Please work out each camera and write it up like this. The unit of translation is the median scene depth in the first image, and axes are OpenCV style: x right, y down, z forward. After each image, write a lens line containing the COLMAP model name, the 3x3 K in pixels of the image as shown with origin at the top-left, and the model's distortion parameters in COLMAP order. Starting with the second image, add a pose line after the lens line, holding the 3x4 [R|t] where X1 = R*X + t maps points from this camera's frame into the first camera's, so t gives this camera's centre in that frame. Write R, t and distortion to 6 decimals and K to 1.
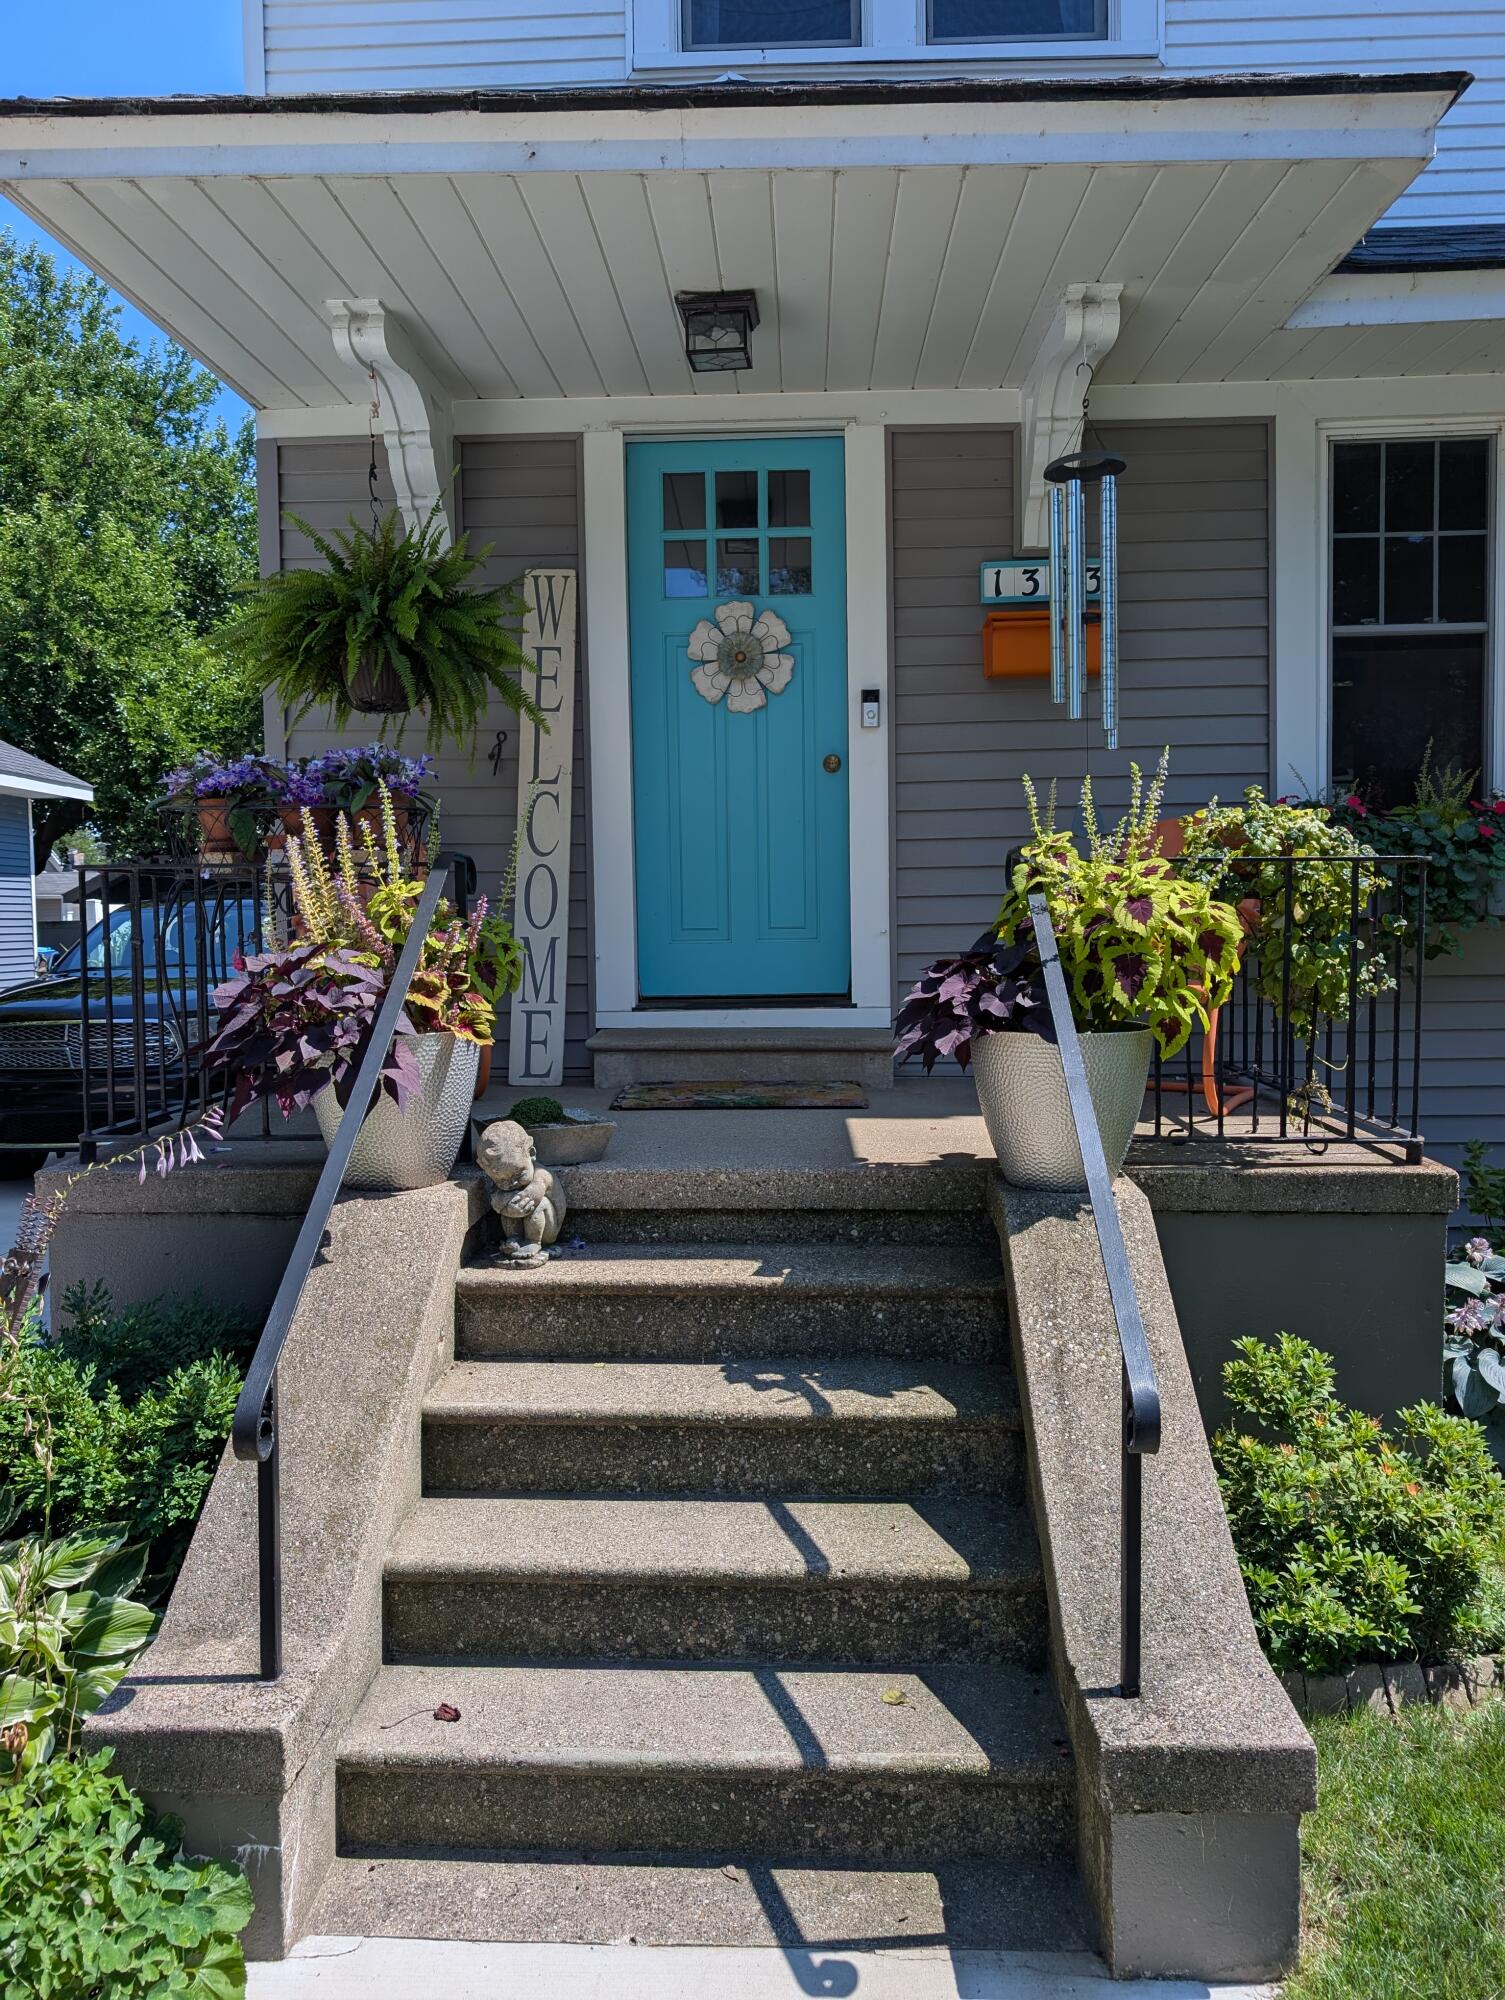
lens RADIAL K [[1318.5, 0, 752.5], [0, 1318.5, 1000.0], [0, 0, 1]] dist [0.018870, -0.038489]
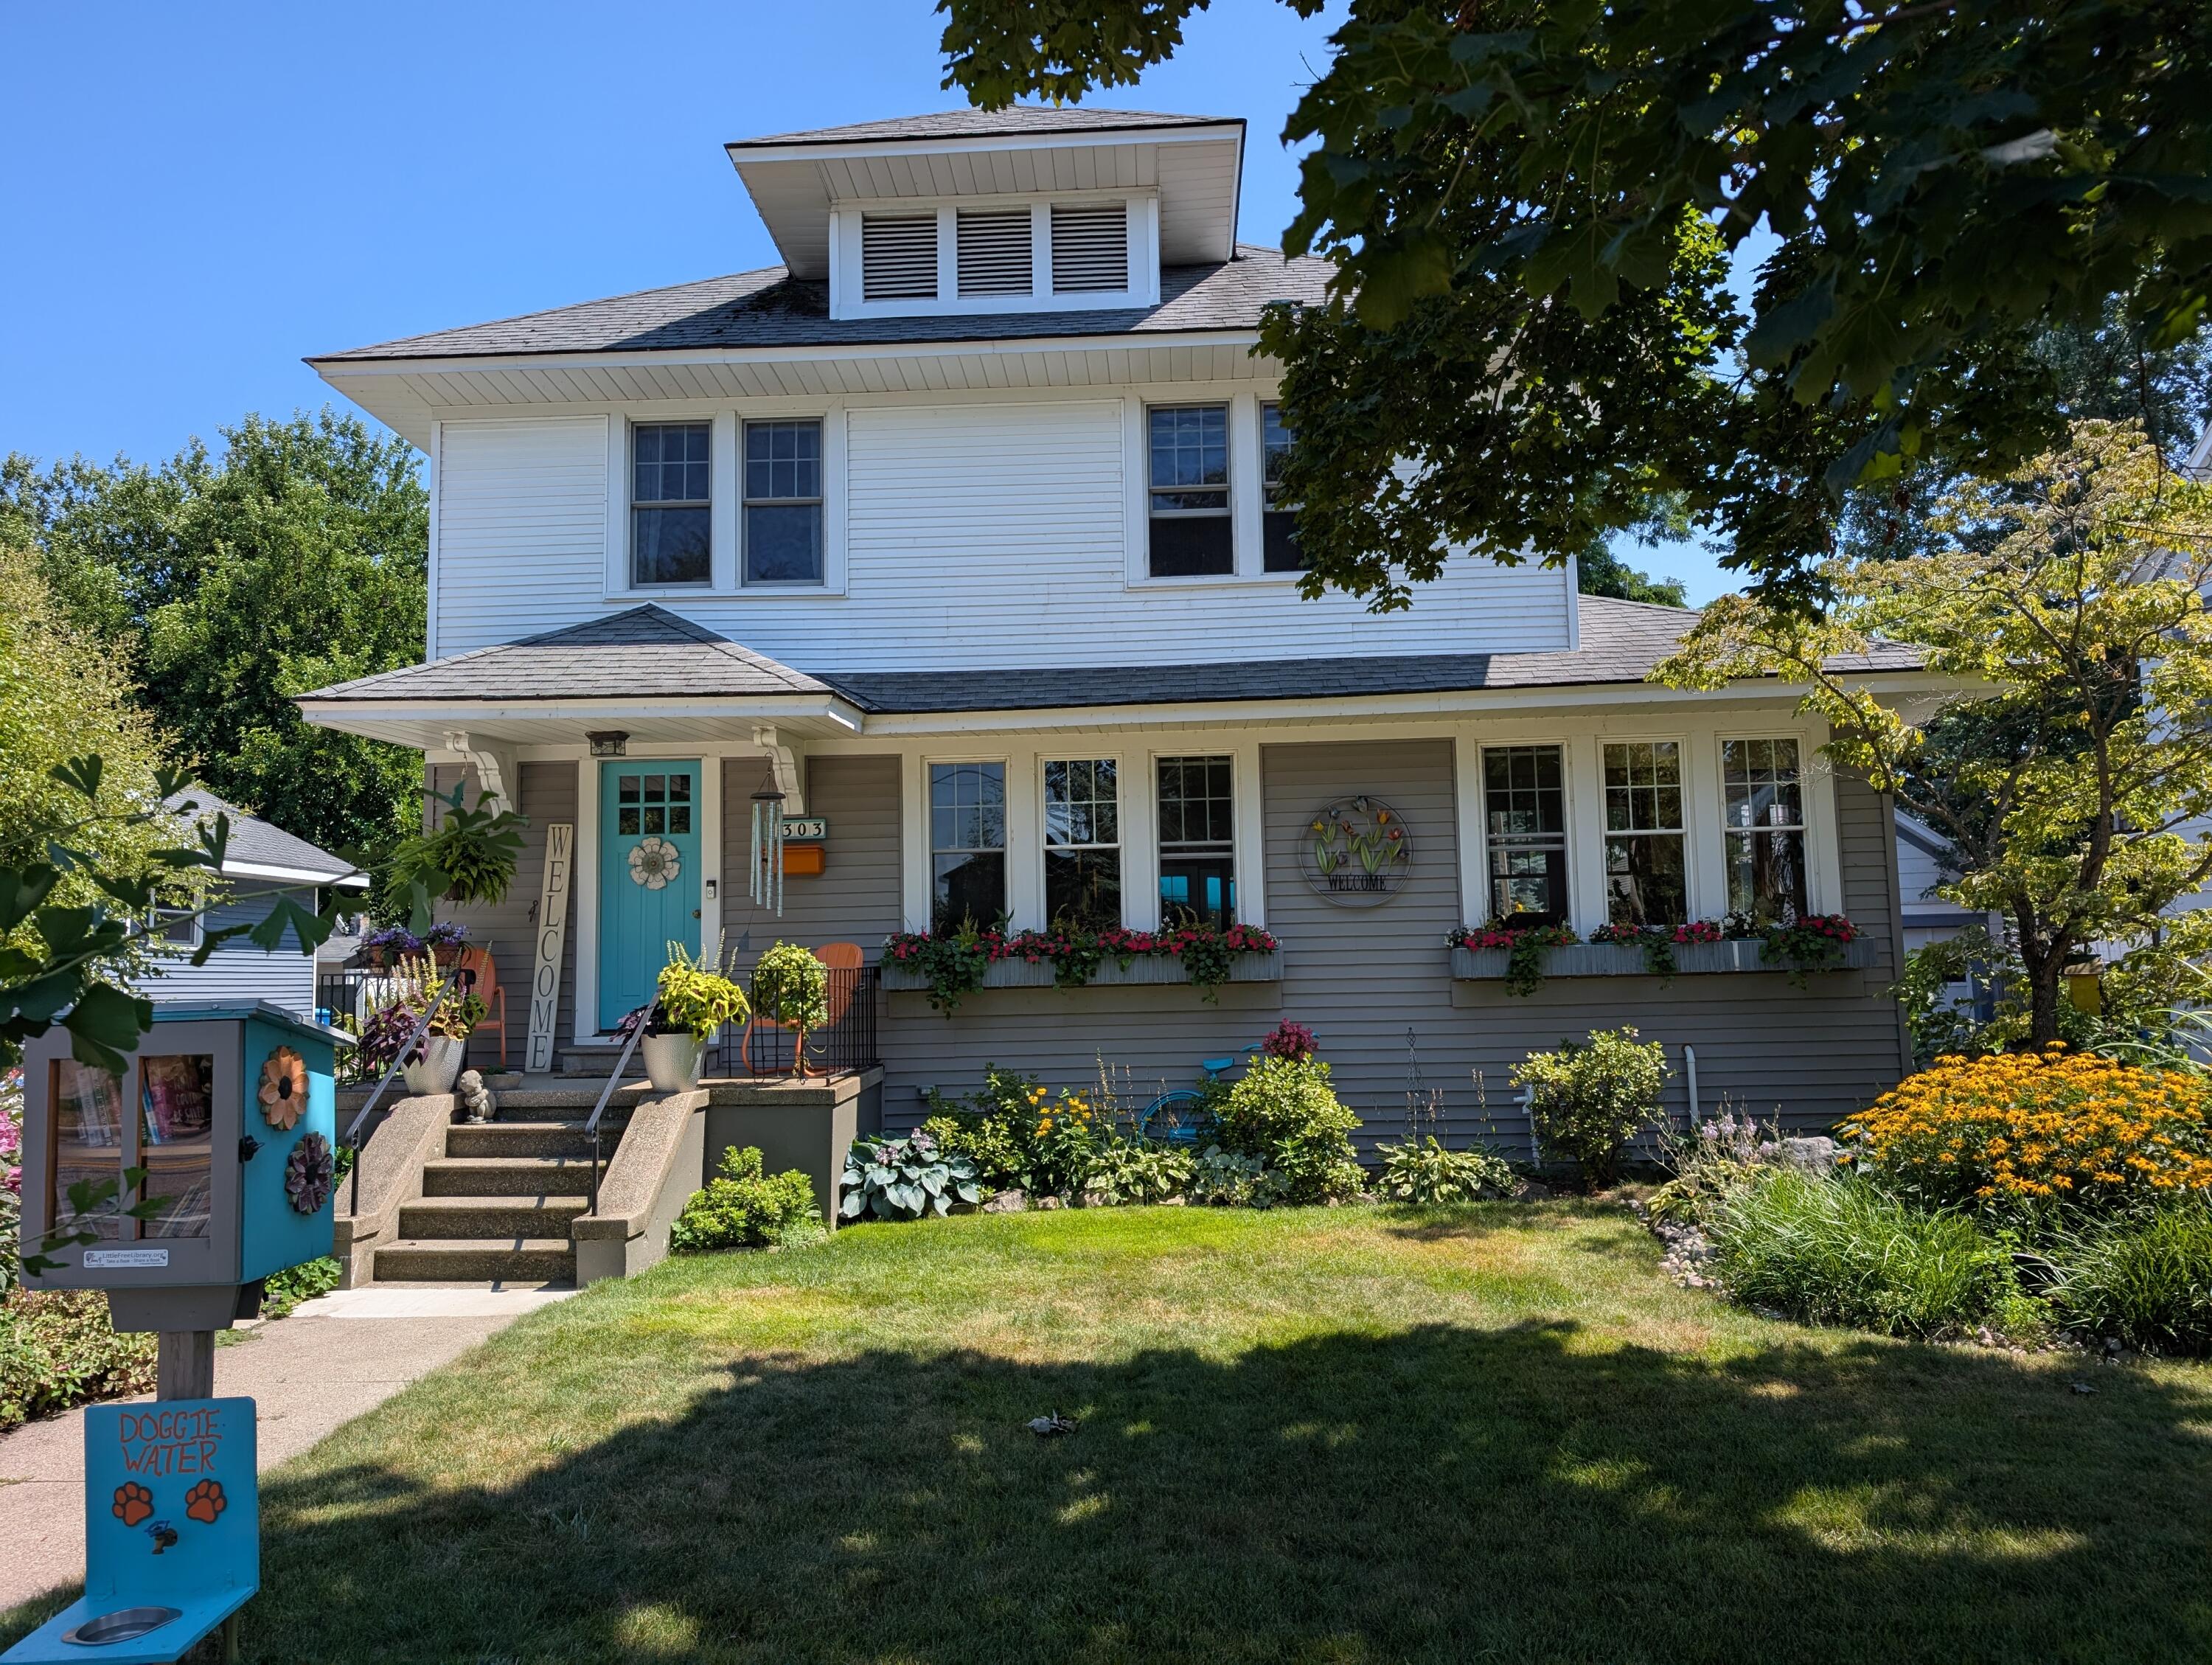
lens RADIAL K [[1458.4, 0, 1107.0], [0, 1458.4, 873.5], [0, 0, 1]] dist [0.018870, -0.038489]
pose [[0.999968, -0.005651, -0.005599, 0.725178], [0.004879, 0.991575, -0.129443, 0.056117], [0.006283, 0.129411, 0.991571, -1.282228]]
